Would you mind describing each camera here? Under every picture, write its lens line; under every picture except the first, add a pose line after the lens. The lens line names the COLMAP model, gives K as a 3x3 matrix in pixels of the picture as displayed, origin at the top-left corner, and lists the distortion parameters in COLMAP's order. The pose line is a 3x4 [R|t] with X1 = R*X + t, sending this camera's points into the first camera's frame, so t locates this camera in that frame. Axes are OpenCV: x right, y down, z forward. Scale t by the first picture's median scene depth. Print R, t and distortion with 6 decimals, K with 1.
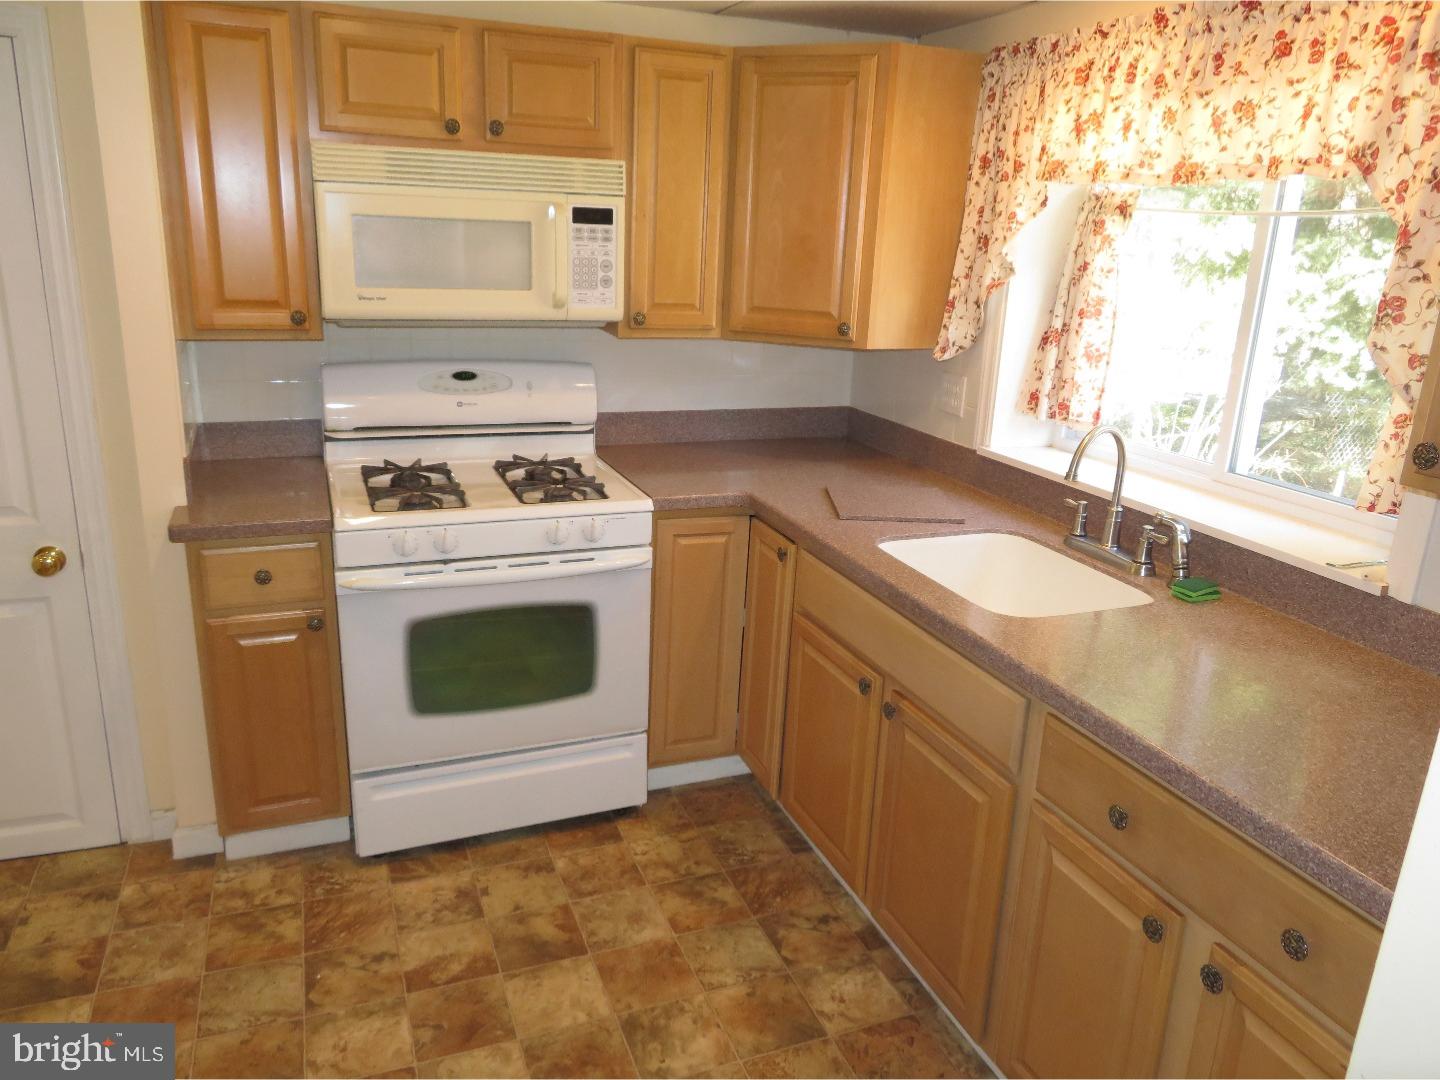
lens RADIAL K [[1033.1, 0, 720.0], [0, 1033.1, 540.0], [0, 0, 1]] dist [-0.002499, -0.003413]
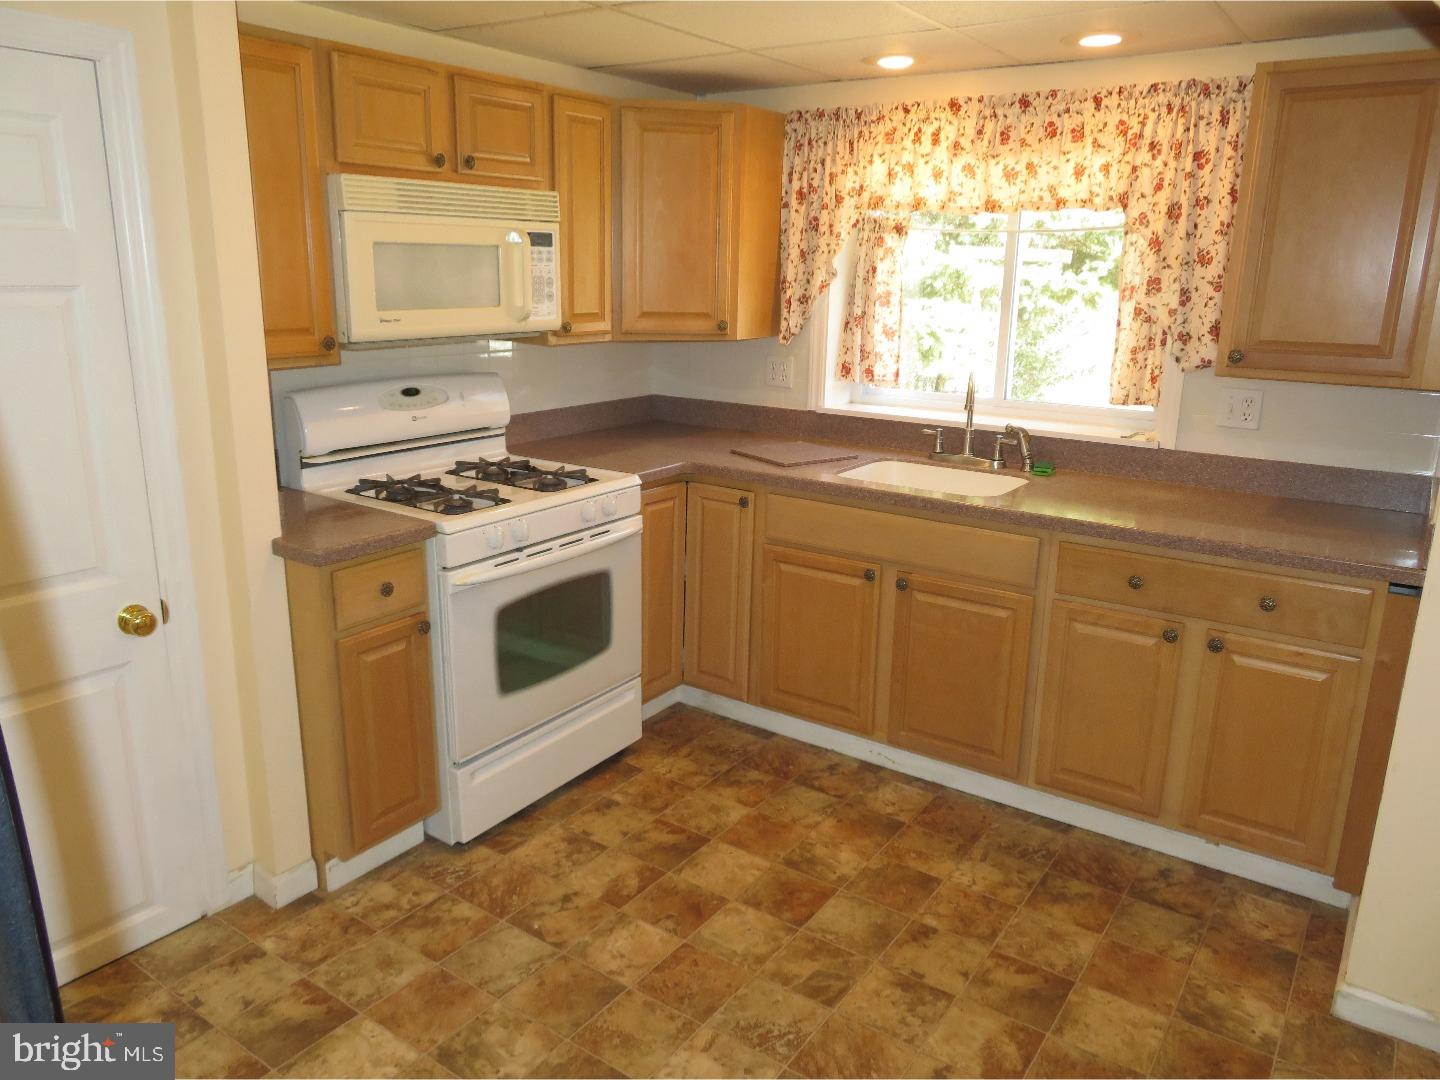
lens RADIAL K [[1033.1, 0, 720.0], [0, 1033.1, 540.0], [0, 0, 1]] dist [-0.002499, -0.003413]
pose [[0.831670, -0.169369, 0.528809, -0.648713], [0.176535, 0.983584, 0.037386, 0.007110], [-0.526460, 0.062261, 0.847917, -0.059426]]
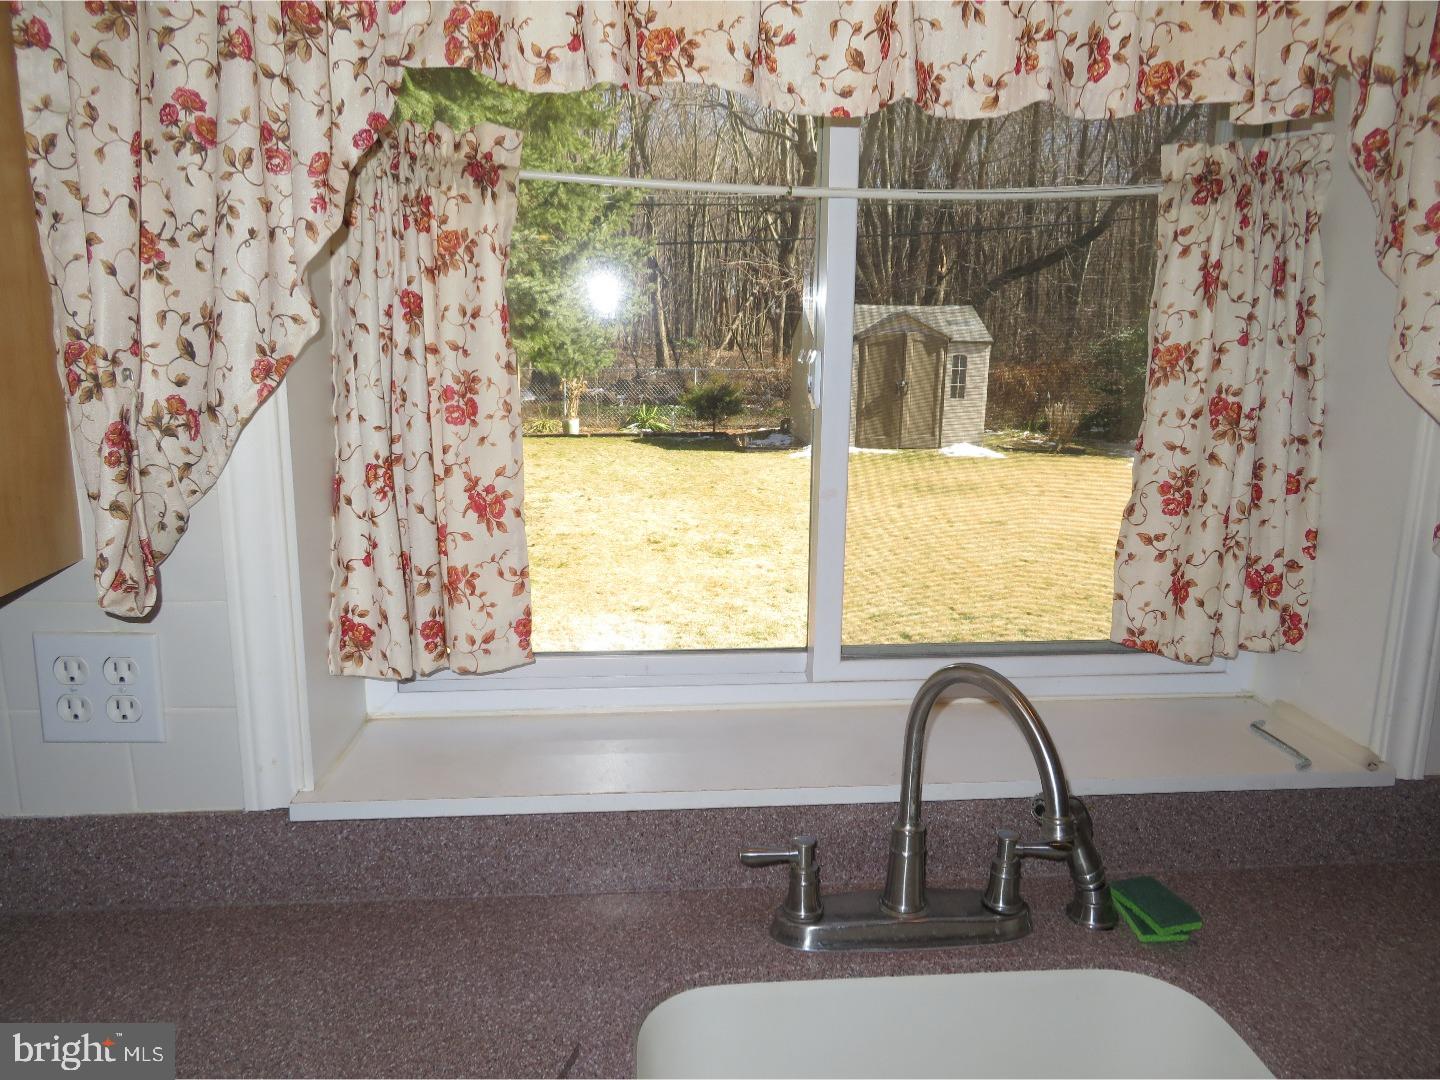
lens RADIAL K [[1033.1, 0, 720.0], [0, 1033.1, 540.0], [0, 0, 1]] dist [-0.002499, -0.003413]
pose [[0.279500, -0.235148, 0.930905, -0.027420], [0.273985, 0.948767, 0.157398, -0.214095], [-0.920224, 0.211061, 0.329608, 0.795202]]
